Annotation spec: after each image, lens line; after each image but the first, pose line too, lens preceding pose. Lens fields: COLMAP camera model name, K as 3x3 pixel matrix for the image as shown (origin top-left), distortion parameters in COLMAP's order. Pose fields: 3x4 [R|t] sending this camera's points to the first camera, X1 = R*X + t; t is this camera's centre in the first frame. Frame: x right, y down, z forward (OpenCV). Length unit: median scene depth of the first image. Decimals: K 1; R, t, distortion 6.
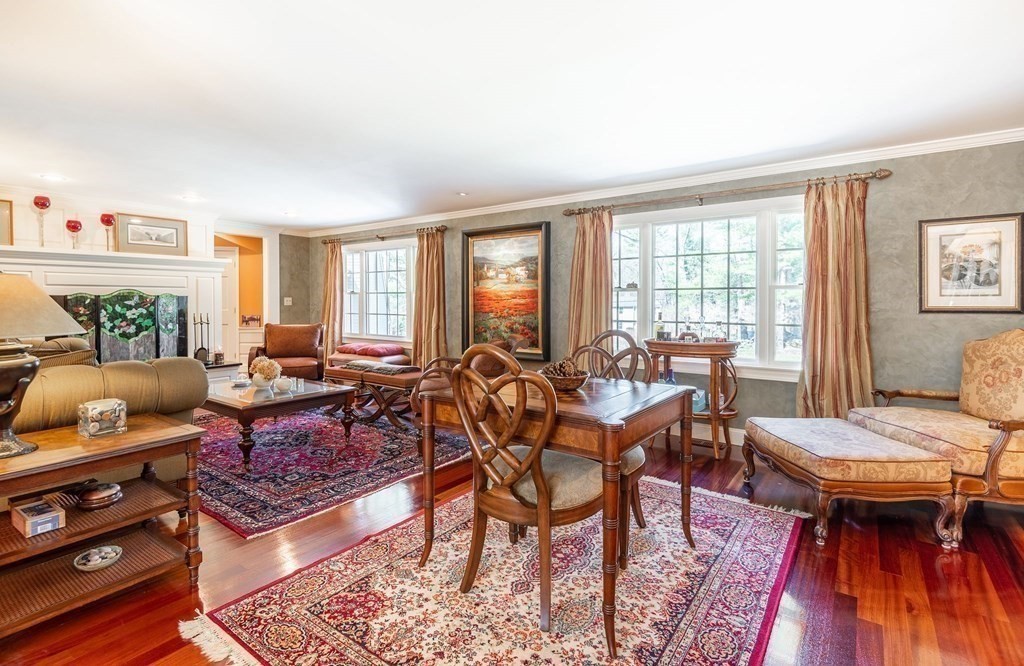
lens RADIAL K [[487.7, 0, 509.4], [0, 487.7, 303.1], [0, 0, 1]] dist [-0.000096, -0.000075]
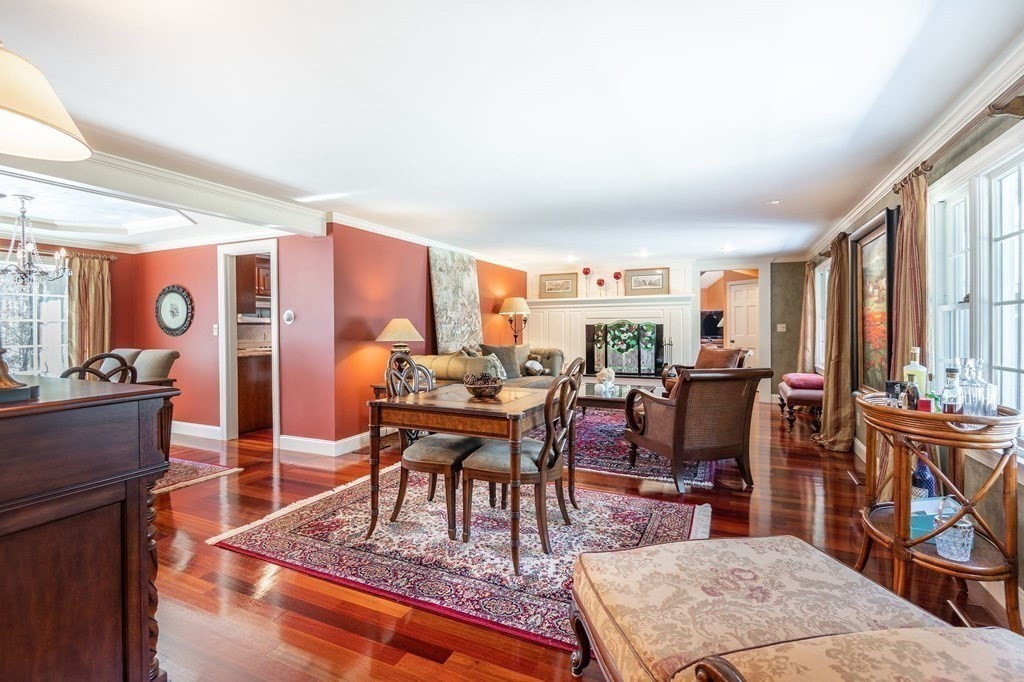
lens RADIAL K [[478.3, 0, 511.7], [0, 478.3, 331.3], [0, 0, 1]] dist [0.001679, 0.000109]
pose [[0.199620, 0.005834, -0.979856, 0.610944], [-0.002626, 0.999982, 0.005419, -0.000795], [0.979870, 0.001491, 0.199631, 0.365778]]
